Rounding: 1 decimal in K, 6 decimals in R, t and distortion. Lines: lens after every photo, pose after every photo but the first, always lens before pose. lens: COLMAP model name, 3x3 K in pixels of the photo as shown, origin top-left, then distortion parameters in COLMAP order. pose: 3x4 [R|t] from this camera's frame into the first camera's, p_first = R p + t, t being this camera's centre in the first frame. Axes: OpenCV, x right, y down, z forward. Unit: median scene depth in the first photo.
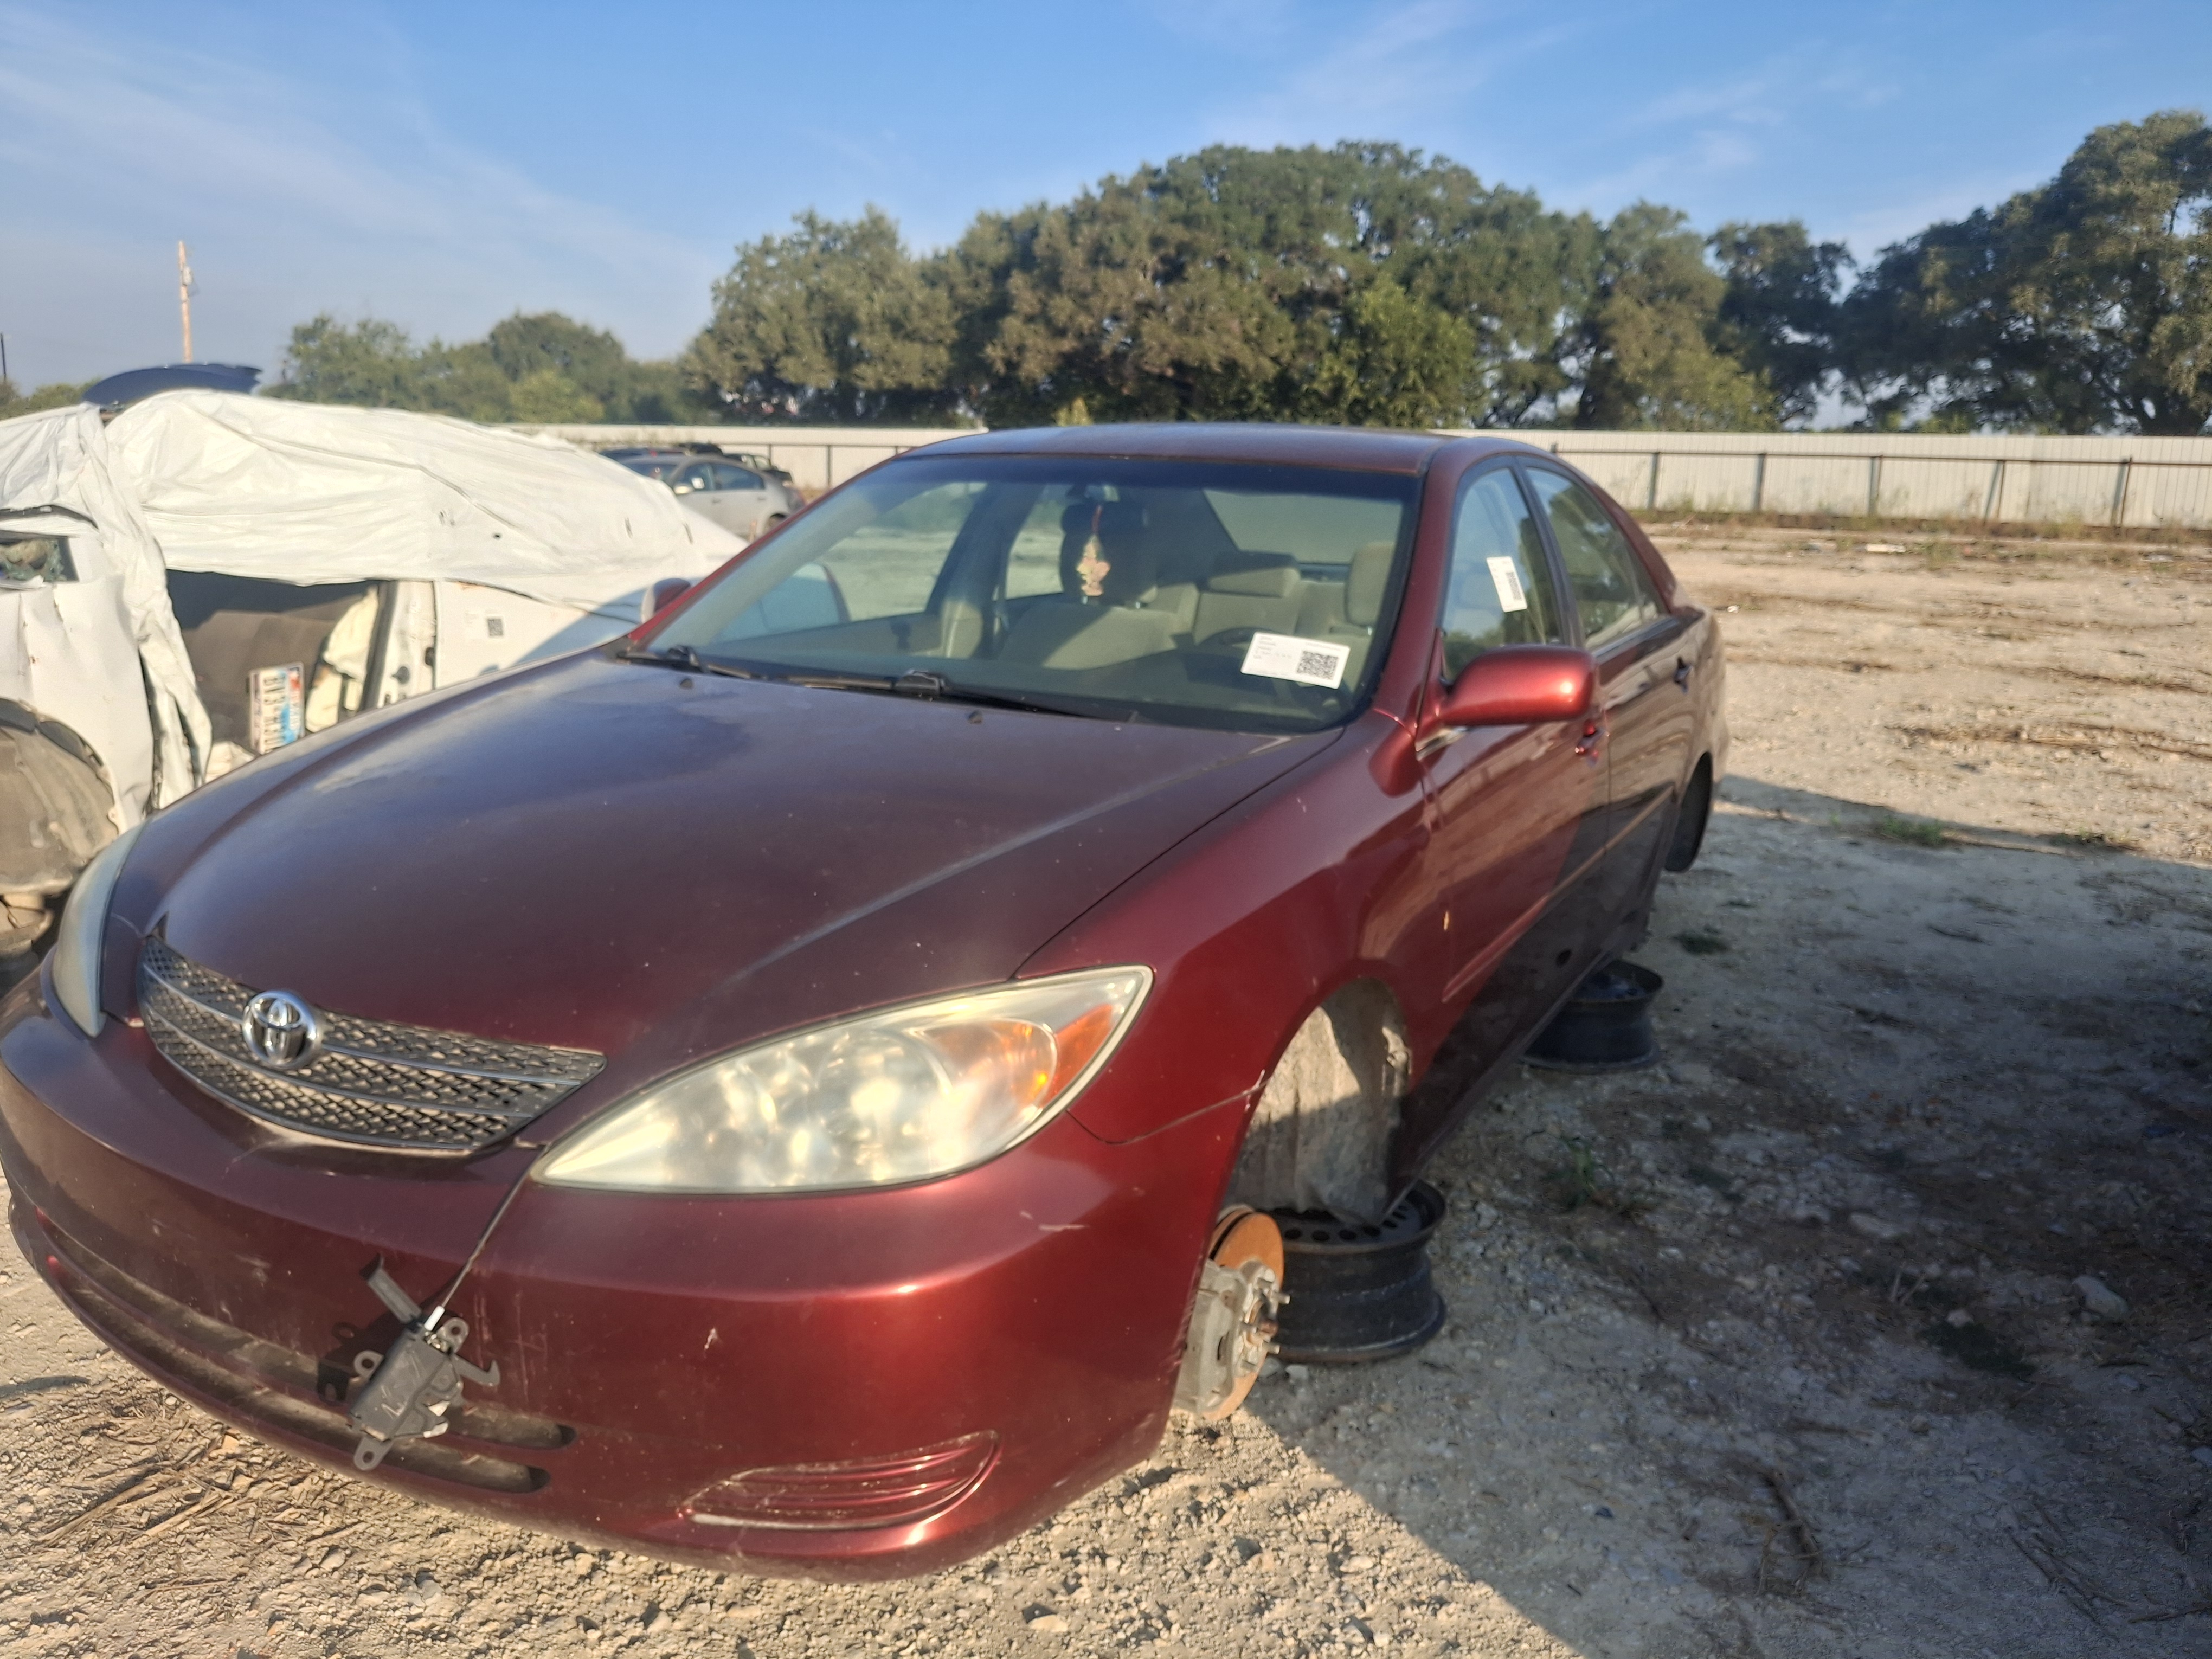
lens RADIAL K [[1722.5, 0, 1043.3], [0, 1722.5, 801.4], [0, 0, 1]] dist [0.048328, -0.103167]
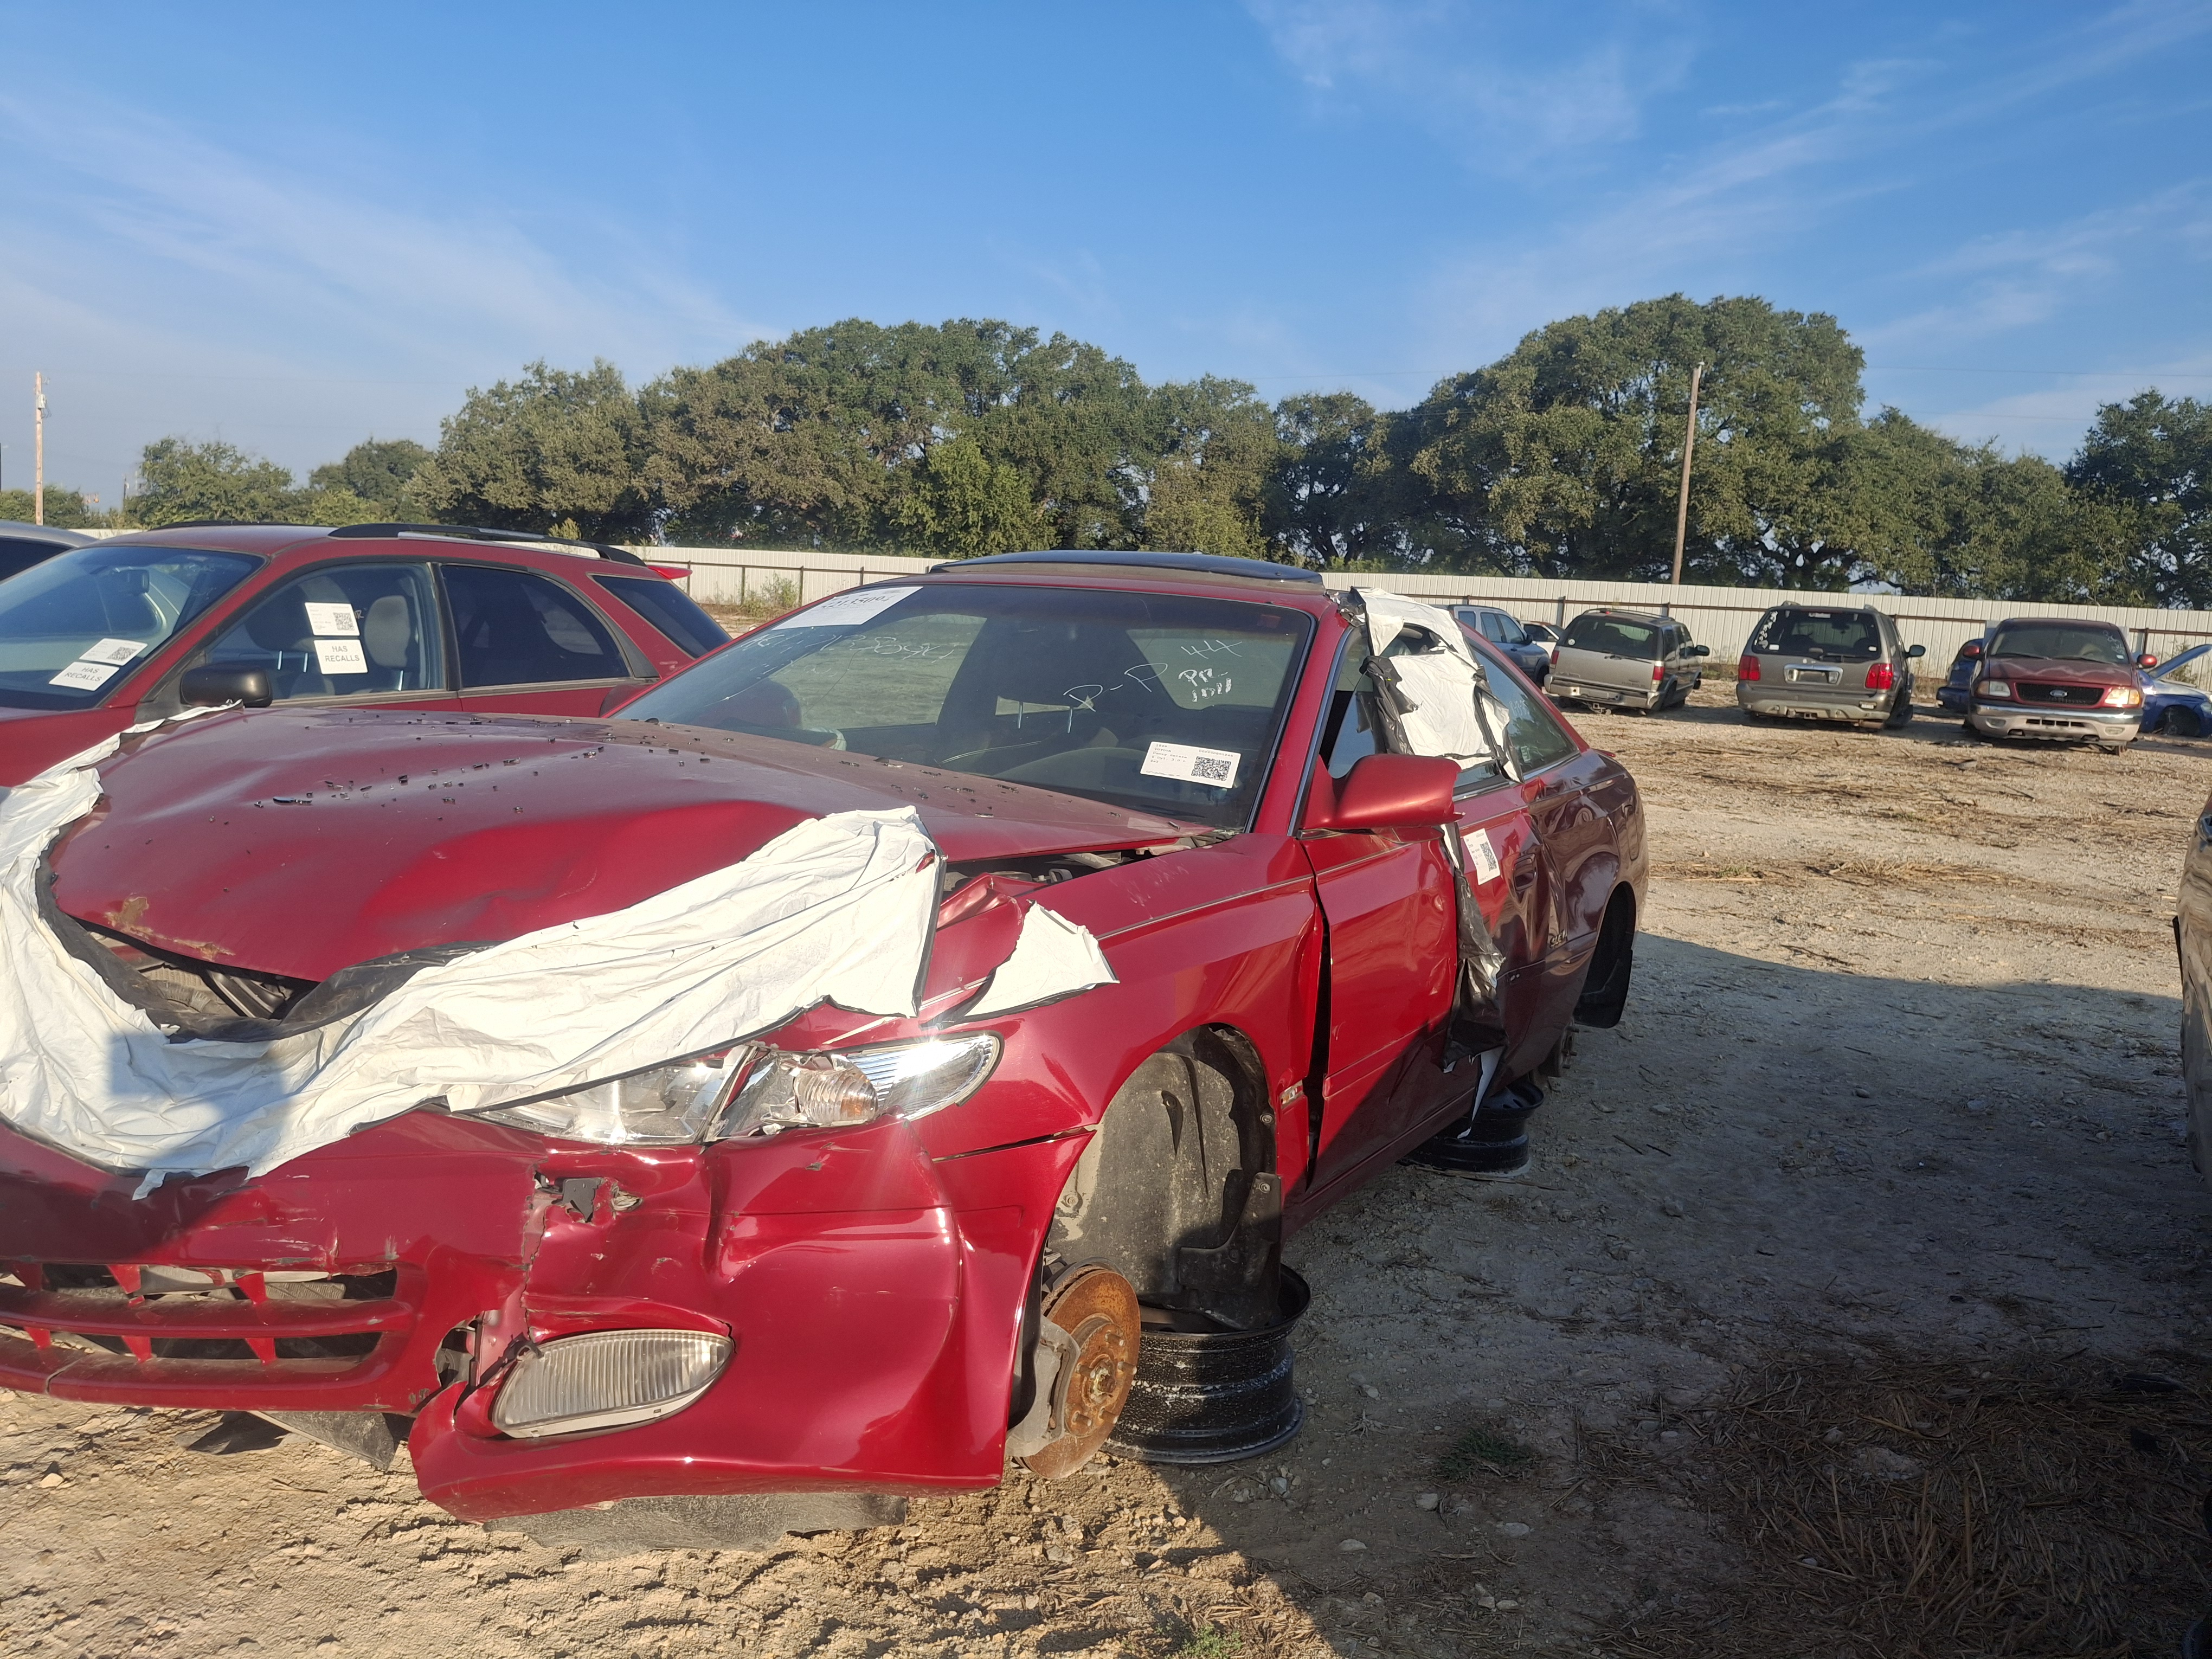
lens RADIAL K [[1722.5, 0, 1092.6], [0, 1722.5, 857.8], [0, 0, 1]] dist [0.048328, -0.103167]
pose [[0.999205, 0.034334, -0.020262, 0.306631], [-0.035234, 0.998328, -0.045831, 0.042974], [0.018654, 0.046508, 0.998744, -0.179364]]
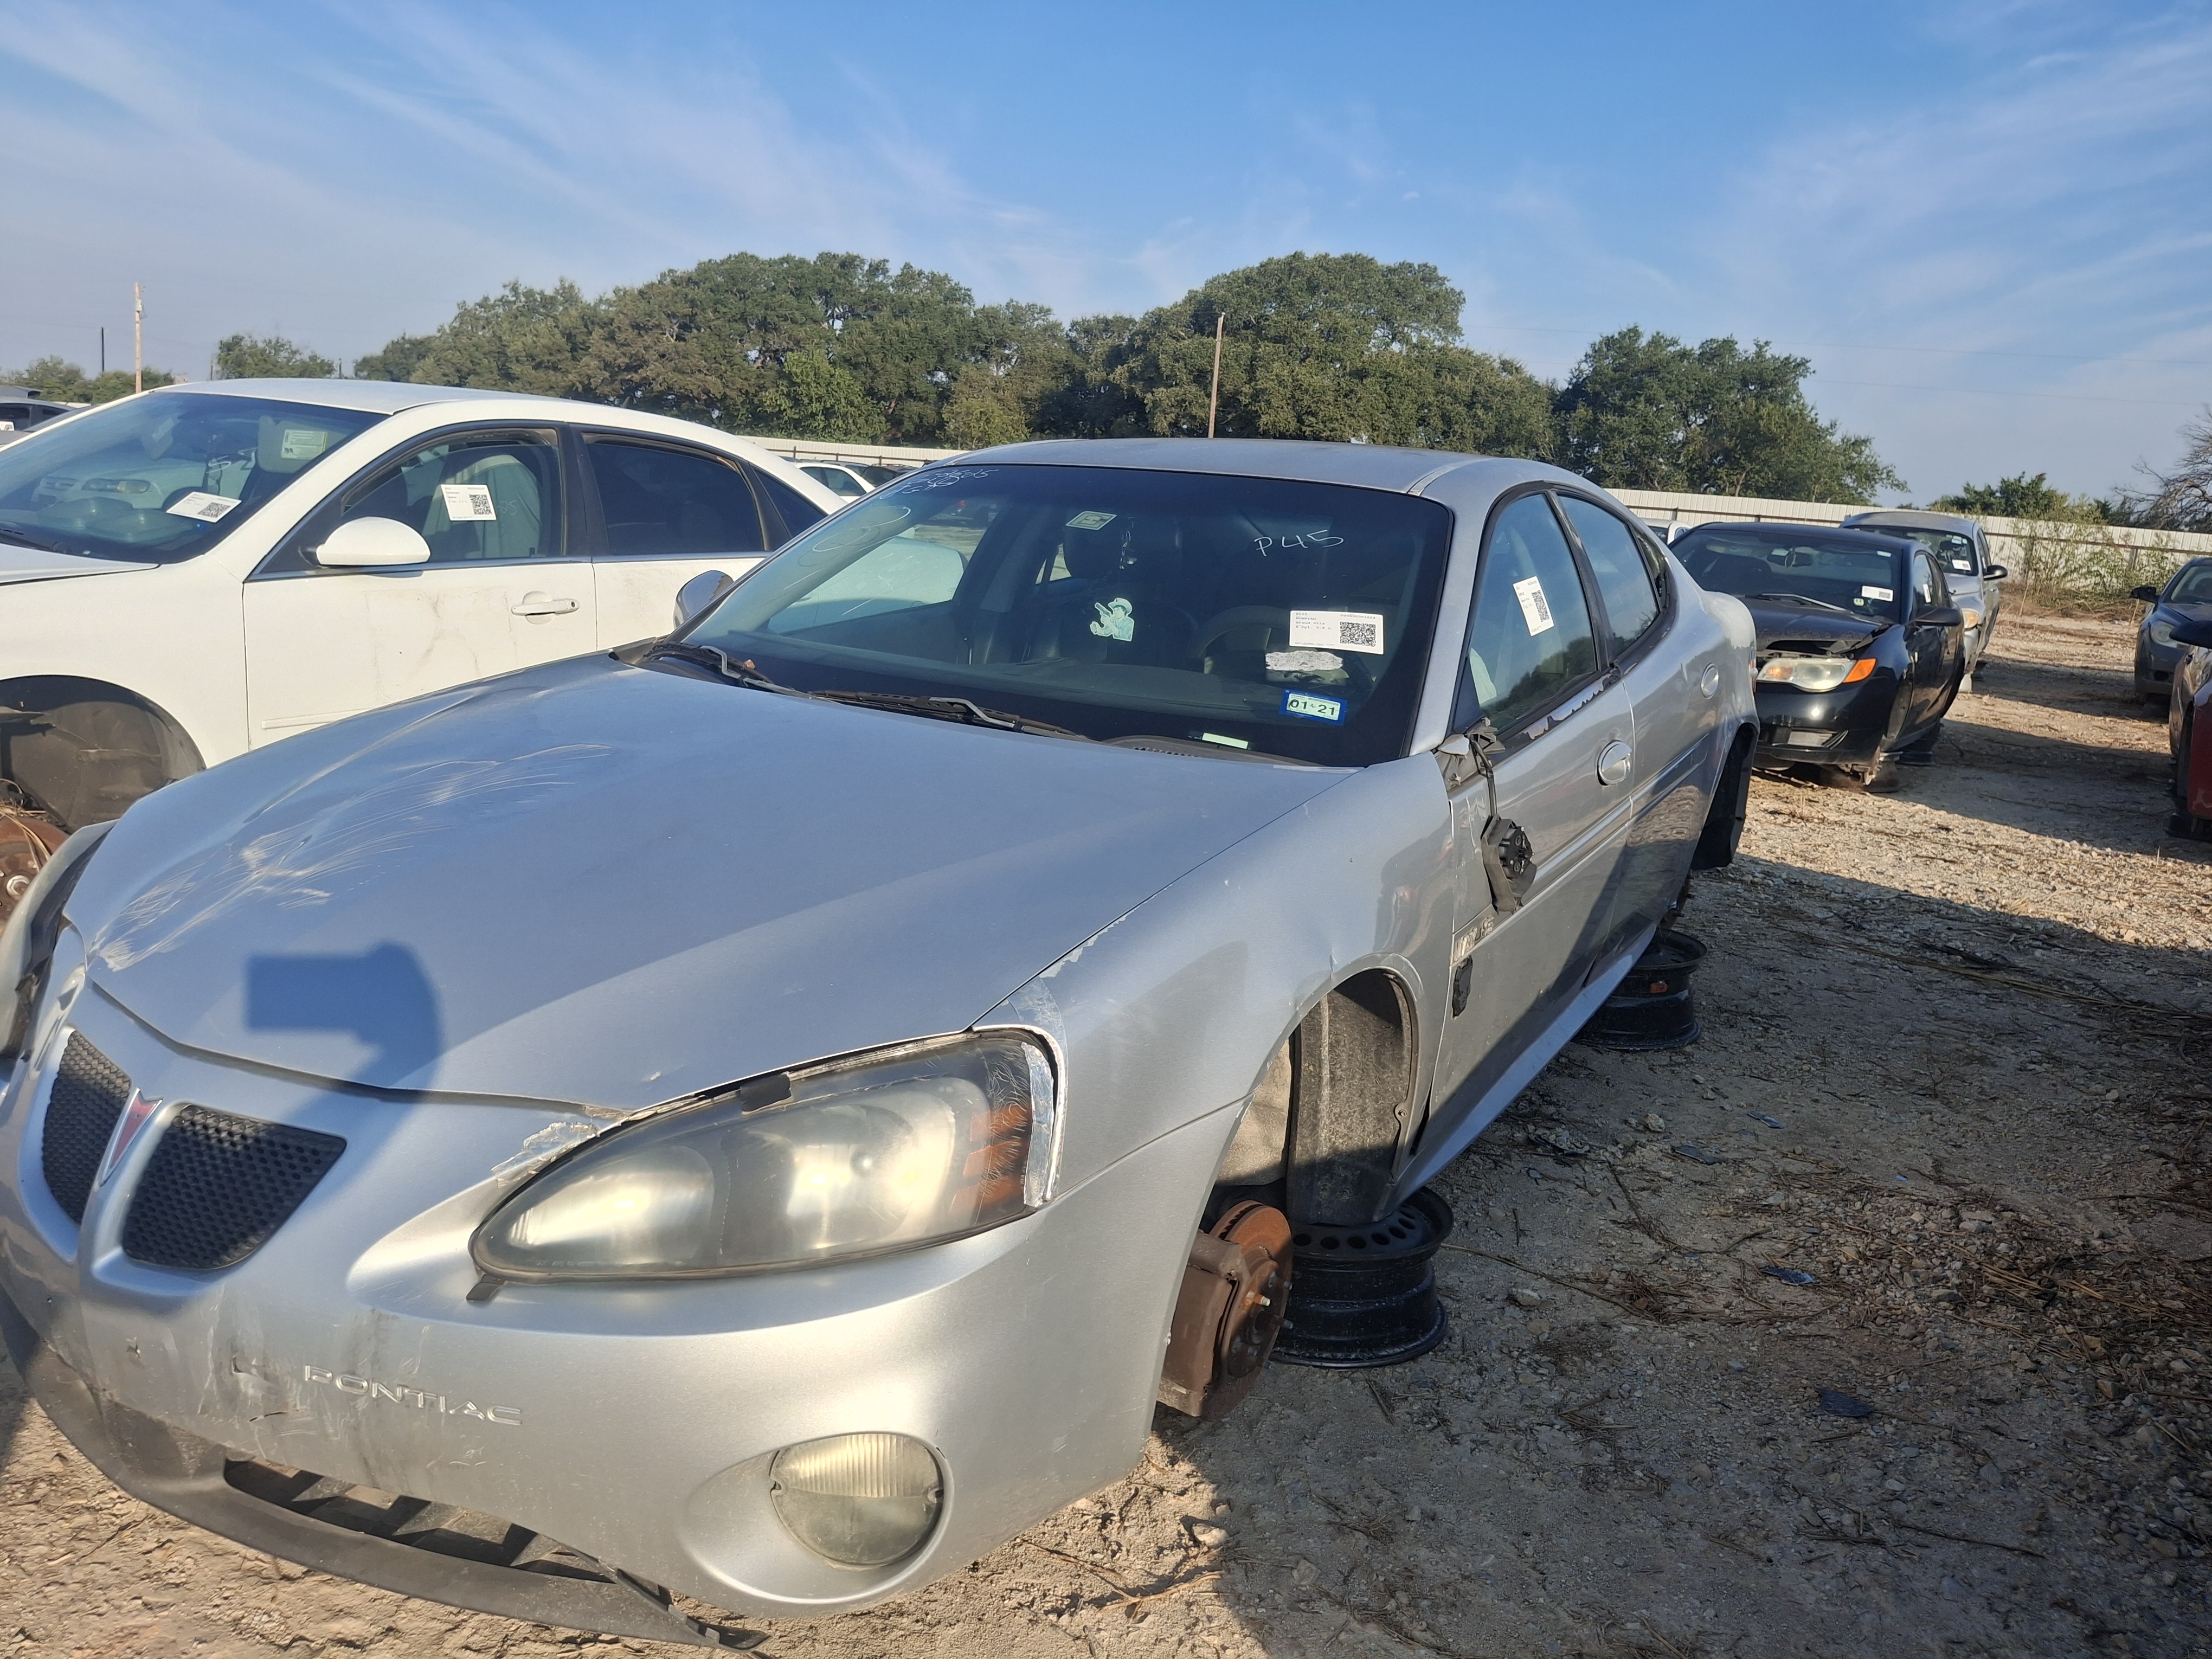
lens RADIAL K [[1762.5, 0, 1117.4], [0, 1762.5, 896.2], [0, 0, 1]] dist [0.011154, 0.004938]
pose [[0.995611, 0.065600, -0.066746, 0.589629], [-0.063739, 0.997526, 0.029642, 0.134654], [0.068525, -0.025258, 0.997330, -0.594426]]
